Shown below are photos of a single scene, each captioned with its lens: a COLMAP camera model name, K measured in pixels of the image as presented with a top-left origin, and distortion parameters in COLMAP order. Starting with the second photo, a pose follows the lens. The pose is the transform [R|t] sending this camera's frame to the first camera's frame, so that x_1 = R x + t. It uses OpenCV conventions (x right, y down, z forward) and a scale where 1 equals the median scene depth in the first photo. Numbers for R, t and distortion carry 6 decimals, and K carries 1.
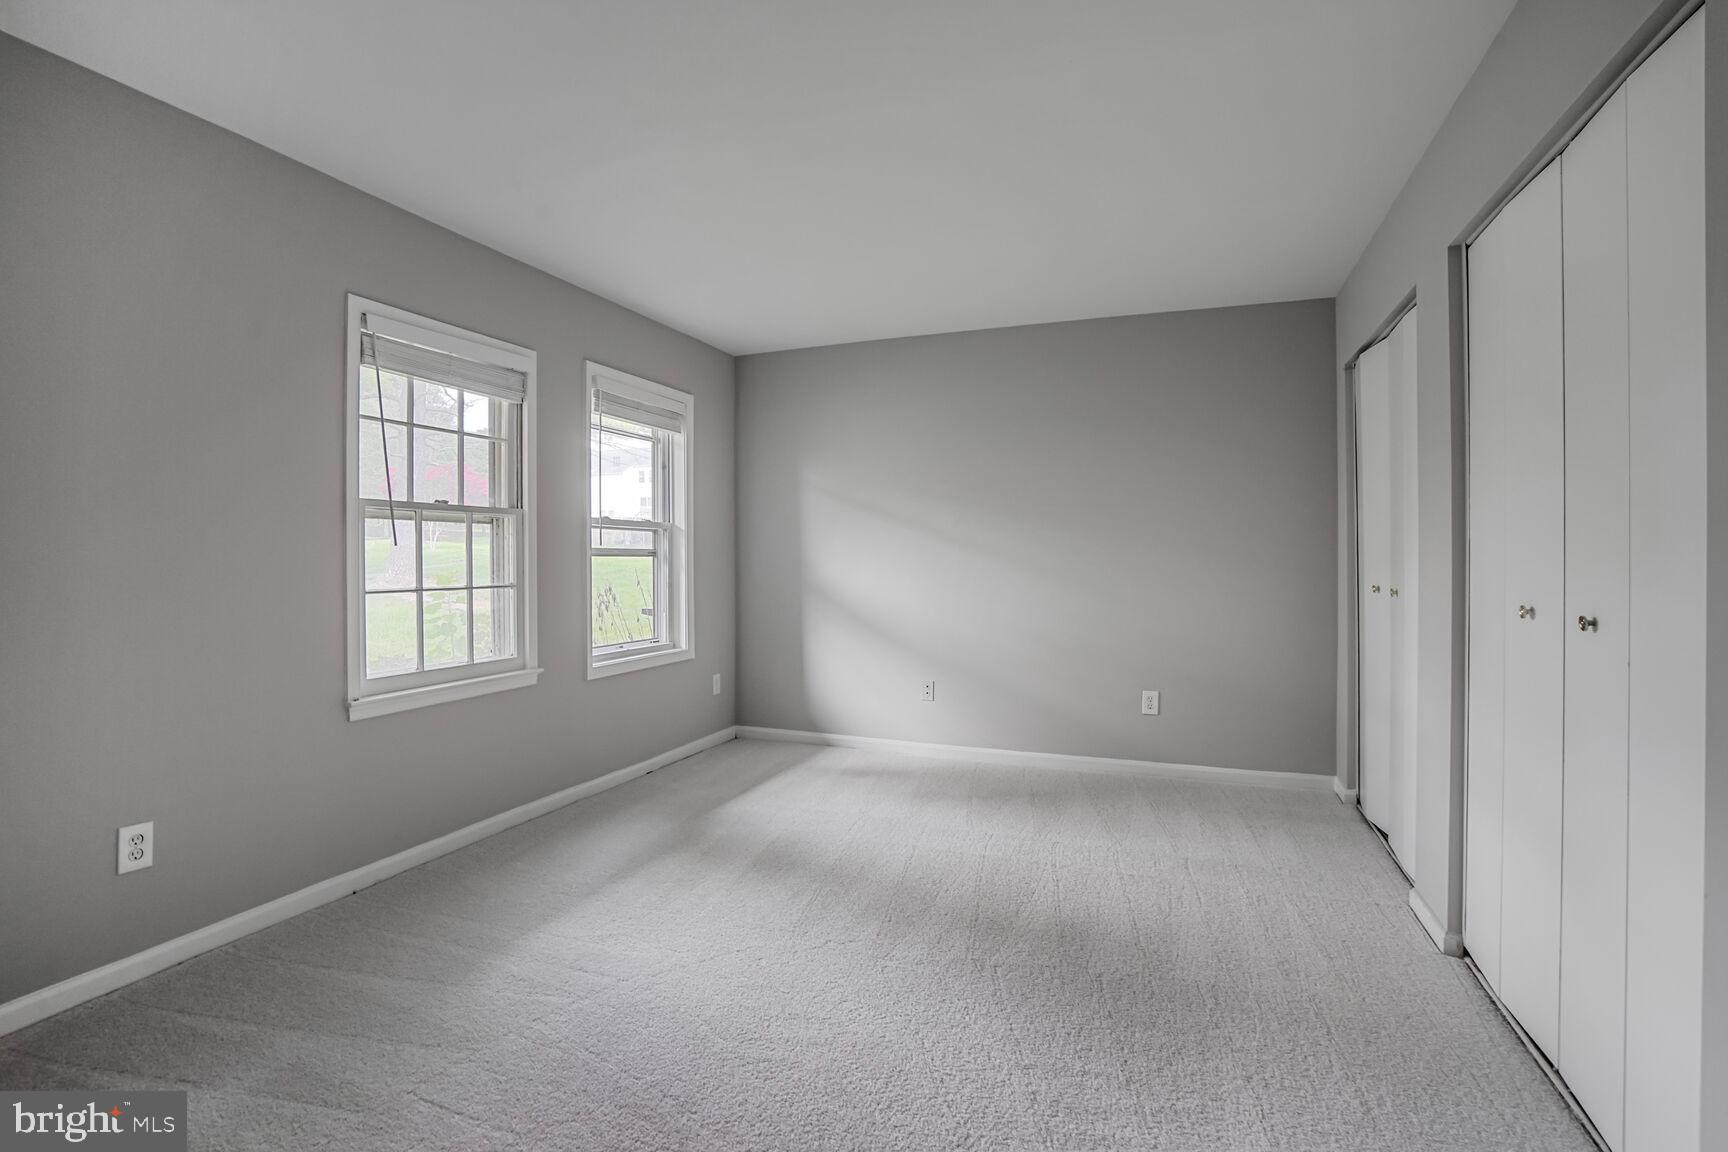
lens RADIAL K [[827.0, 0, 861.8], [0, 827.0, 564.3], [0, 0, 1]] dist [-0.038353, 0.015960]
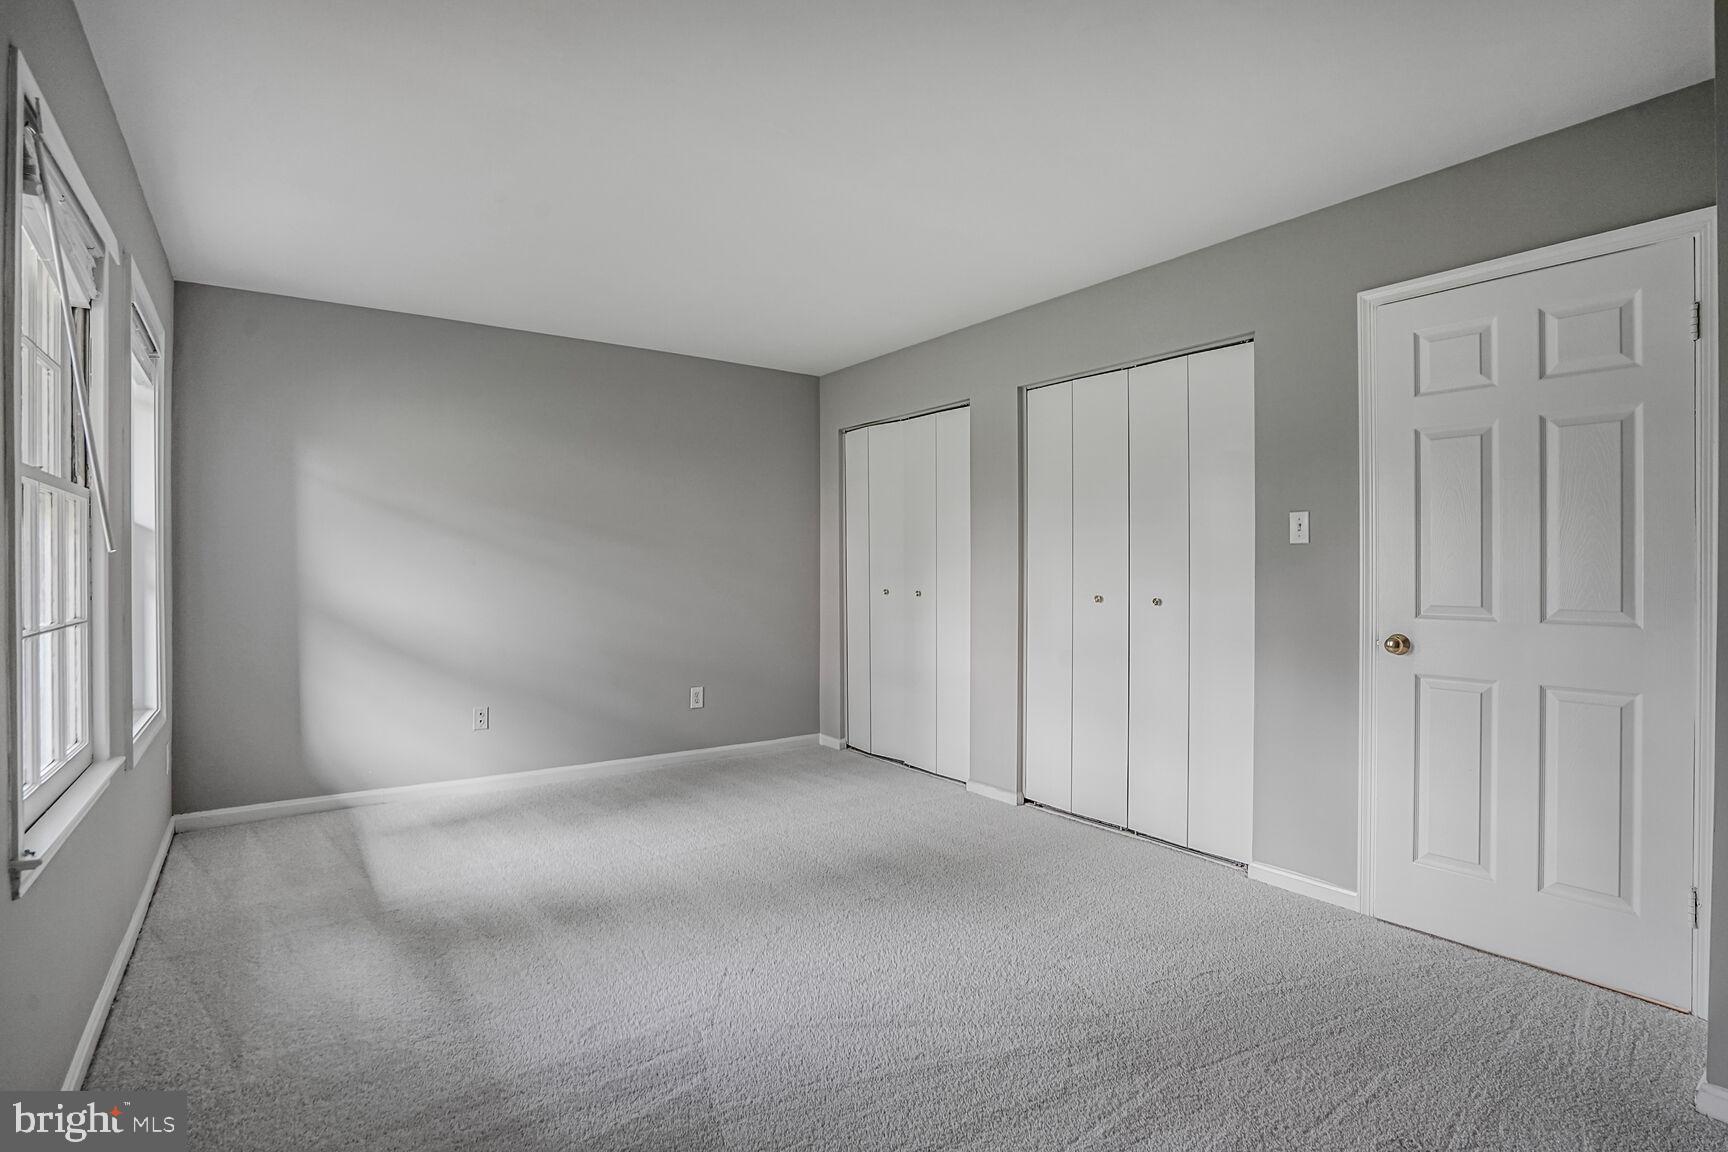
lens RADIAL K [[827.0, 0, 861.8], [0, 827.0, 564.3], [0, 0, 1]] dist [-0.038353, 0.015960]
pose [[0.555653, 0.003419, 0.831407, -0.547266], [0.009323, 0.999903, -0.010343, -0.002759], [-0.831362, 0.013498, 0.555567, 0.199103]]
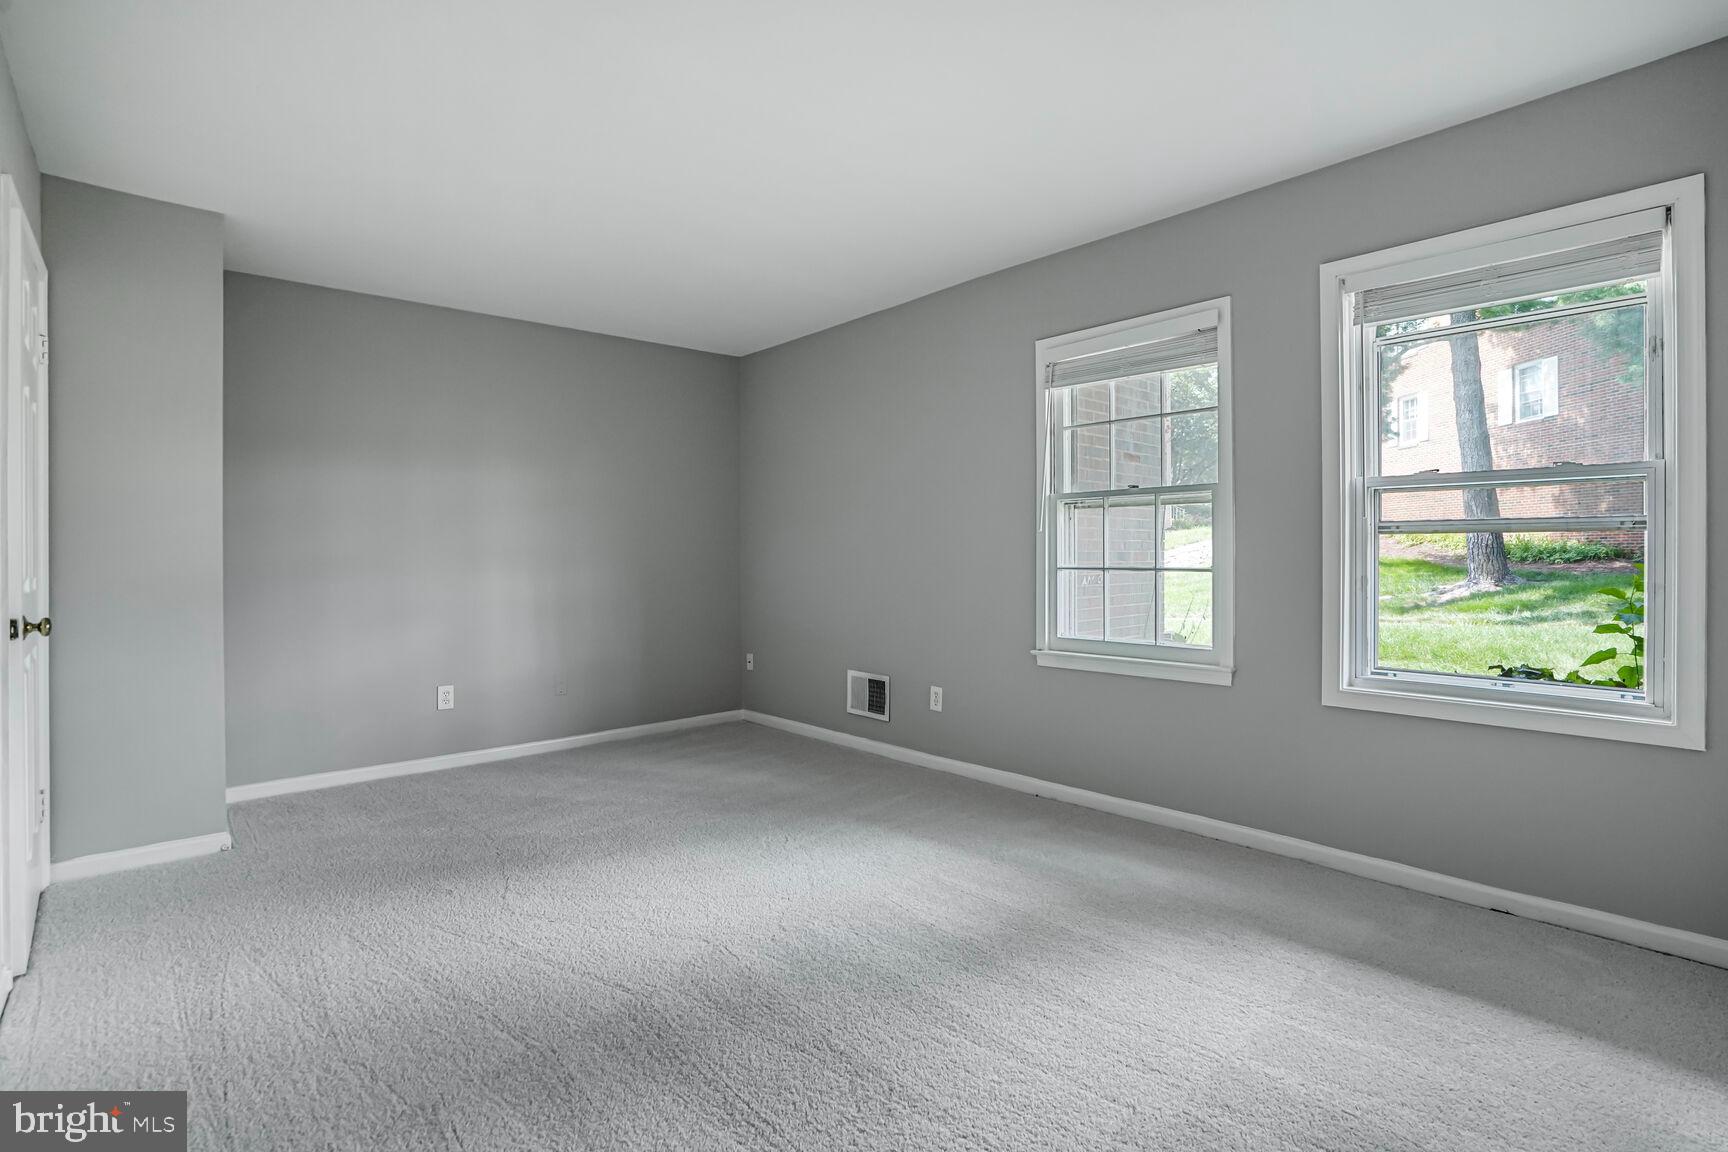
lens RADIAL K [[827.0, 0, 861.8], [0, 827.0, 564.3], [0, 0, 1]] dist [-0.038353, 0.015960]
pose [[-0.452460, 0.010640, -0.891721, 0.495498], [-0.005710, 0.999874, 0.014827, 0.007993], [0.891766, 0.011801, -0.452342, 0.969585]]
